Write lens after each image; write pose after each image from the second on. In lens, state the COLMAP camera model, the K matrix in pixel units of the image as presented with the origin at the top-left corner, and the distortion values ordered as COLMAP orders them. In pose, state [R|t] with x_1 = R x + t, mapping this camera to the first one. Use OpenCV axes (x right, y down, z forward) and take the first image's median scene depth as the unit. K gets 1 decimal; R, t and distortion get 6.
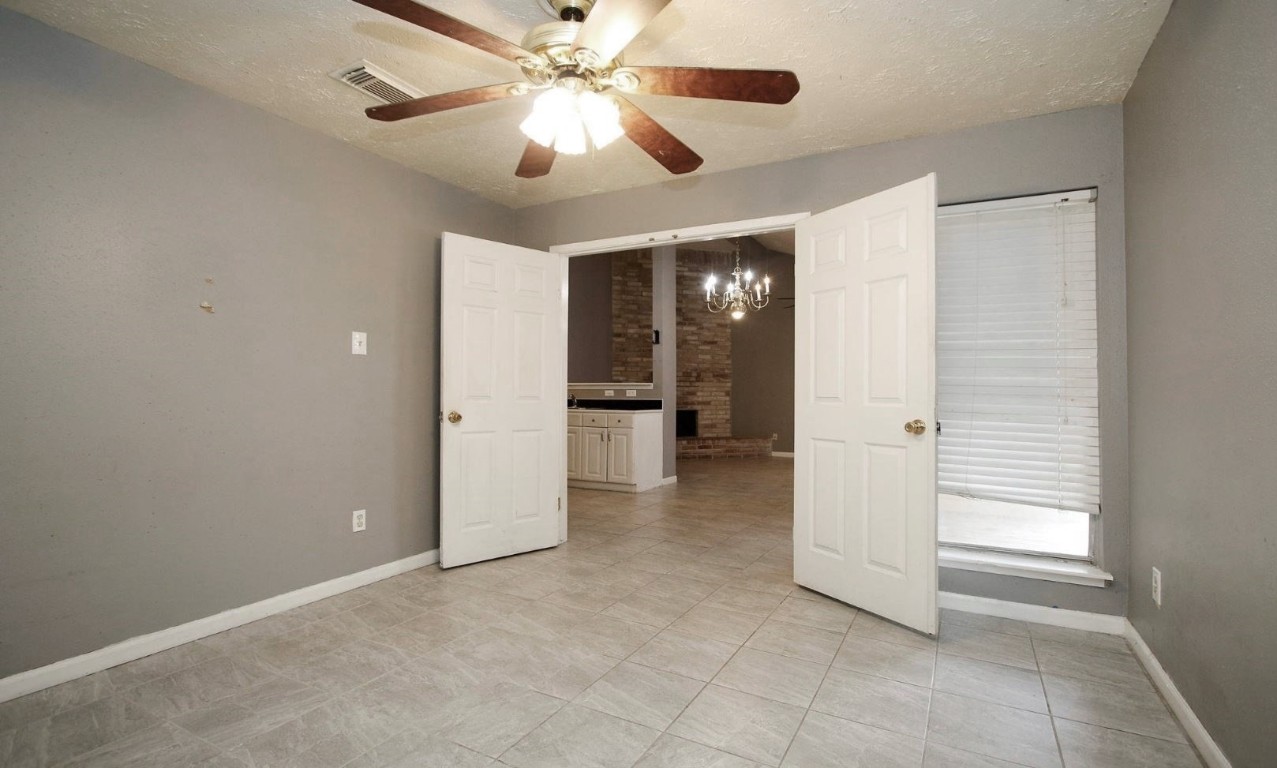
lens RADIAL K [[597.0, 0, 647.2], [0, 597.0, 388.3], [0, 0, 1]] dist [-0.004019, -0.000317]
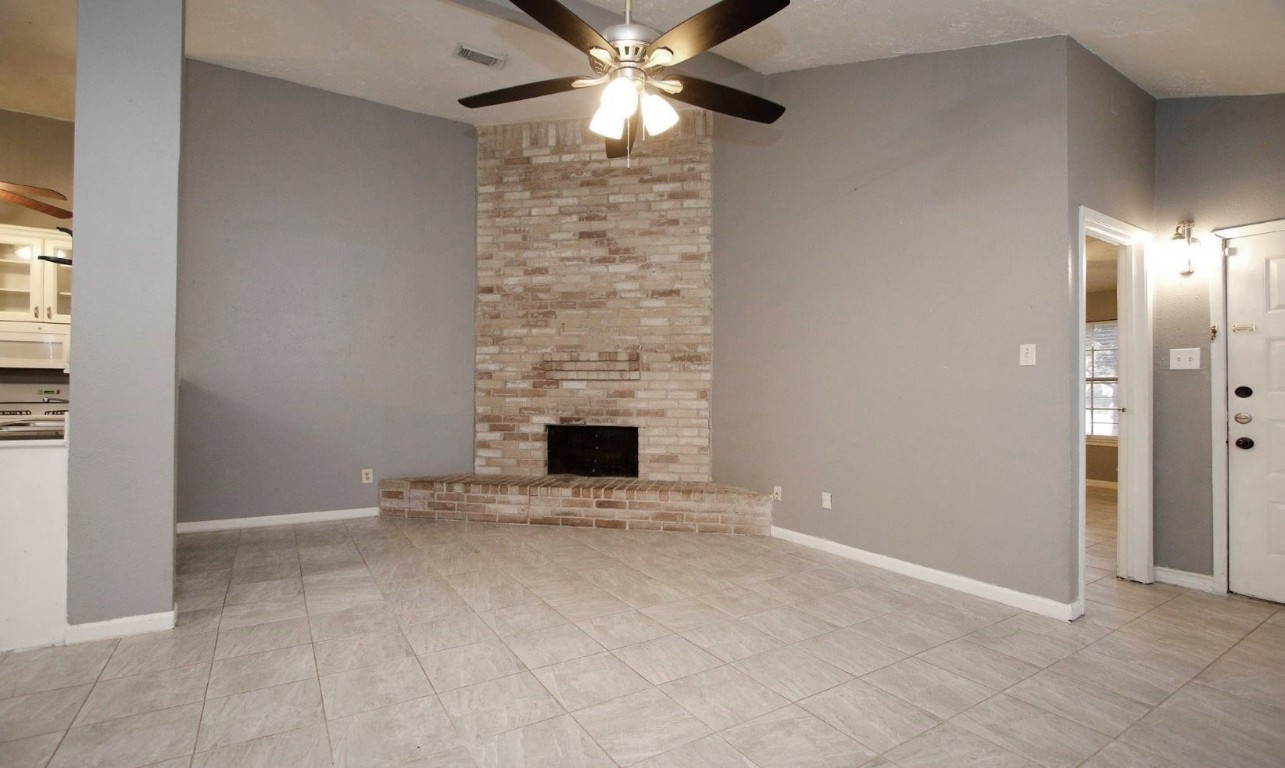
lens RADIAL K [[587.7, 0, 646.3], [0, 587.7, 388.4], [0, 0, 1]] dist [-0.014629, 0.001573]
pose [[0.871792, -0.001144, -0.489875, 0.347966], [0.001677, 0.999998, 0.000649, 0.003637], [0.489873, -0.001387, 0.871793, 0.582968]]
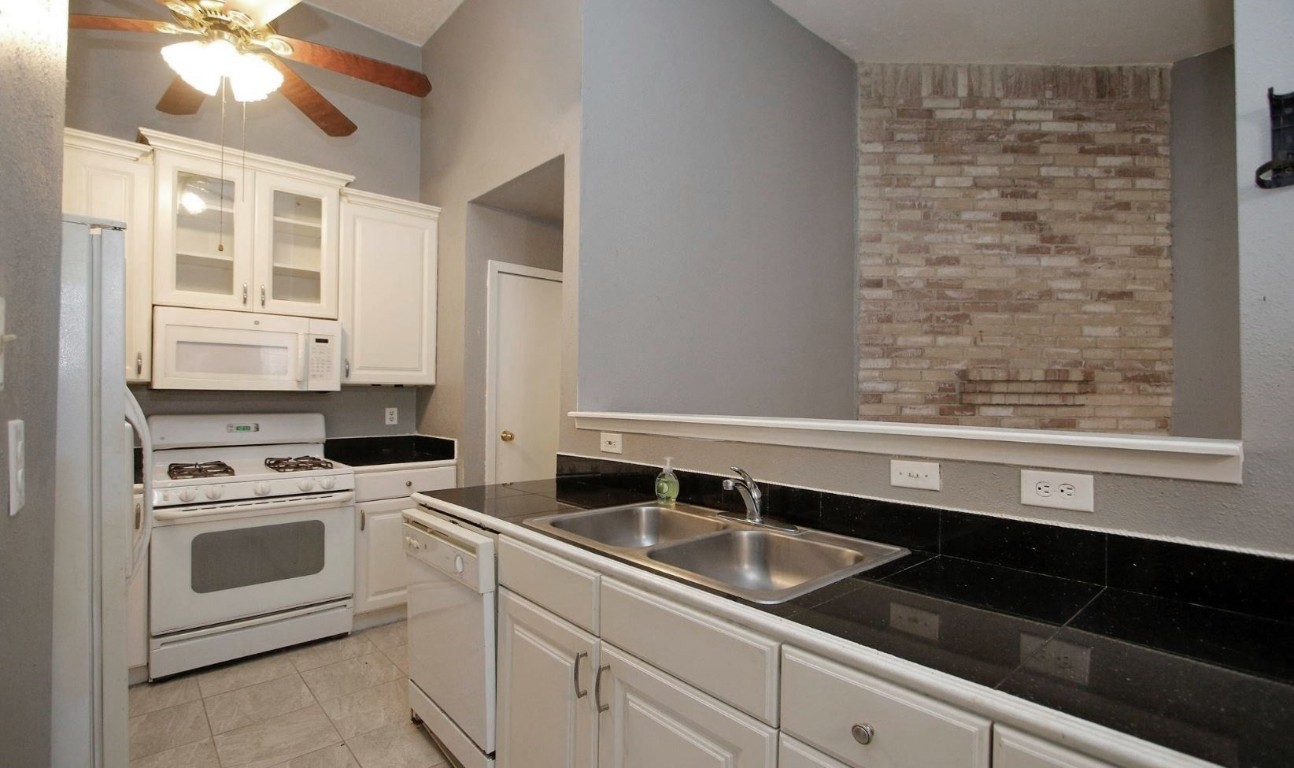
lens RADIAL K [[591.8, 0, 647.3], [0, 591.8, 389.0], [0, 0, 1]] dist [-0.014629, 0.001573]
pose [[0.941710, 0.000703, -0.336425, -0.058393], [-0.000001, 0.999998, 0.002084, -0.015612], [0.336426, -0.001962, 0.941708, 0.549403]]
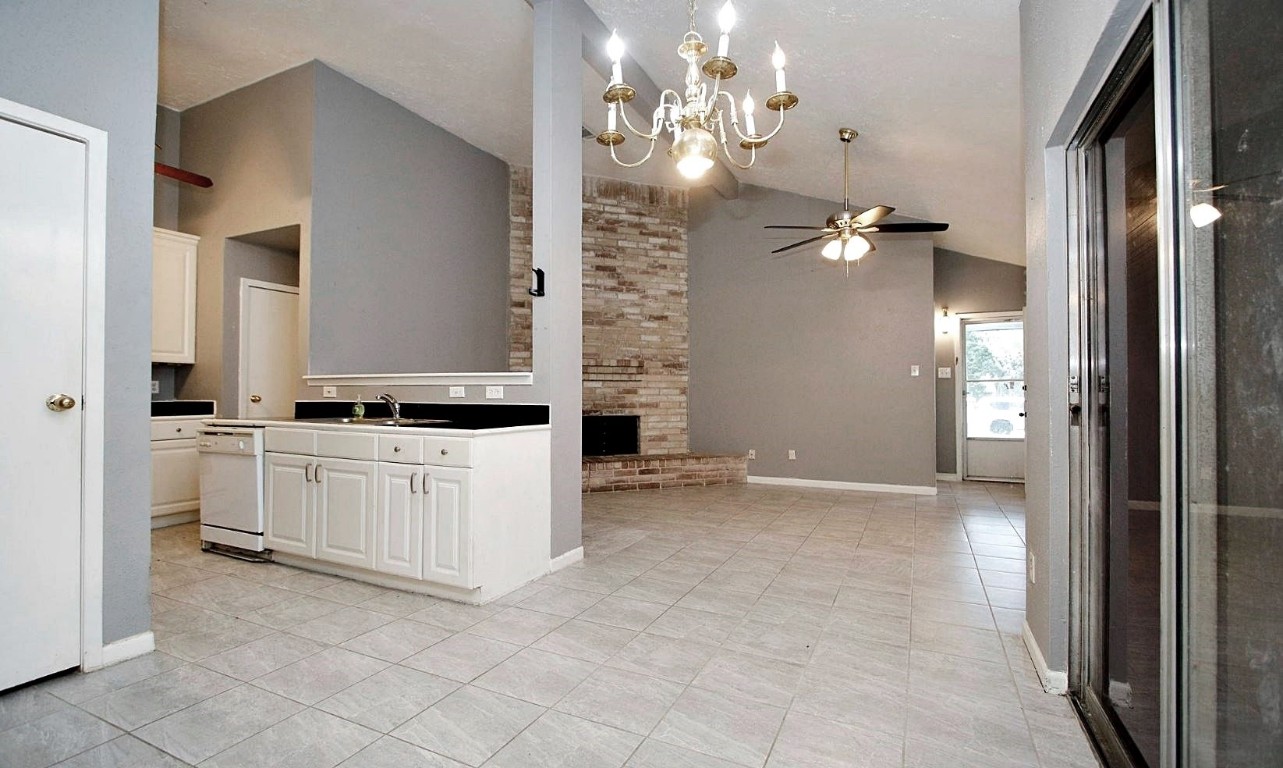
lens RADIAL K [[586.8, 0, 632.5], [0, 586.8, 383.7], [0, 0, 1]] dist [-0.014629, 0.001573]
pose [[0.999292, -0.001242, 0.037614, 0.052253], [0.001349, 0.999995, -0.002804, 0.001849], [-0.037610, 0.002852, 0.999288, 0.334681]]
